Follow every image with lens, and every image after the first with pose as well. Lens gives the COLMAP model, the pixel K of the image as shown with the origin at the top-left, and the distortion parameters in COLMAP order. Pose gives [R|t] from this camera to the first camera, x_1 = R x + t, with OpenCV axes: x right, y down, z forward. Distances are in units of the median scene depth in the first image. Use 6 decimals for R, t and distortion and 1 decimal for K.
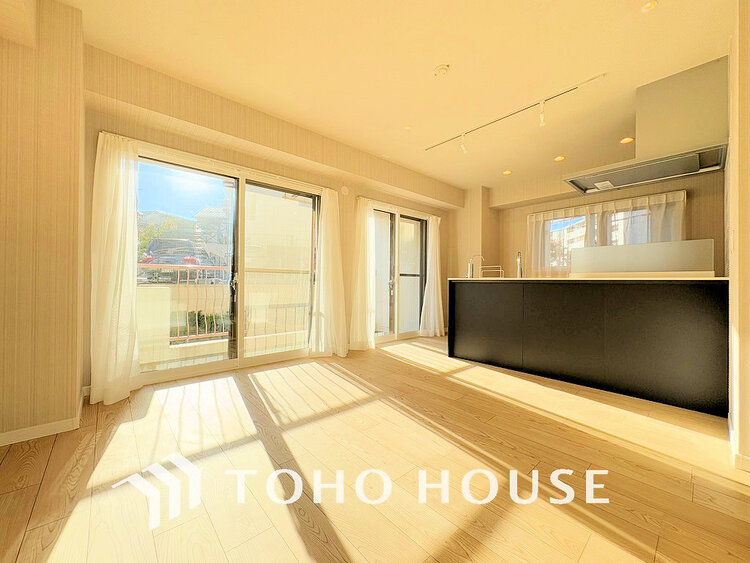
lens RADIAL K [[301.2, 0, 373.0], [0, 301.2, 281.4], [0, 0, 1]] dist [0.002904, 0.000042]
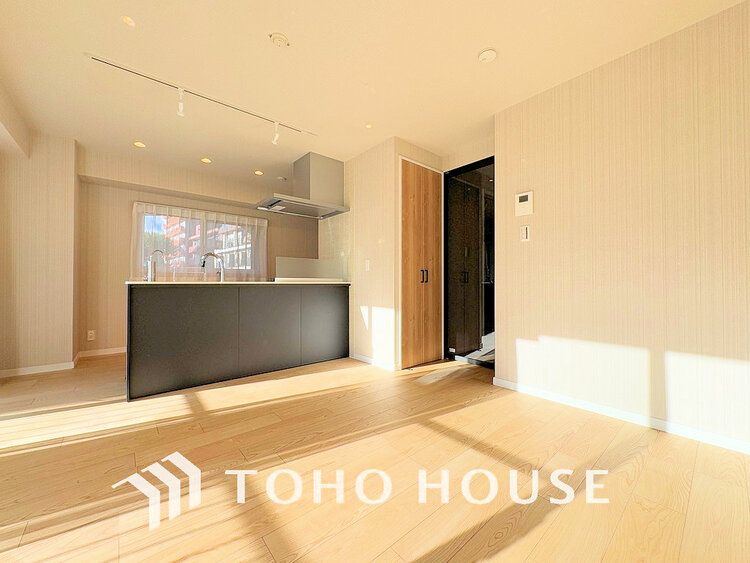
lens RADIAL K [[301.2, 0, 375.7], [0, 301.2, 280.1], [0, 0, 1]] dist [0.002904, 0.000042]
pose [[0.016727, 0.002042, 0.999858, -0.454809], [0.001172, 0.999997, -0.002062, -0.012690], [-0.999859, 0.001207, 0.016725, 0.529458]]
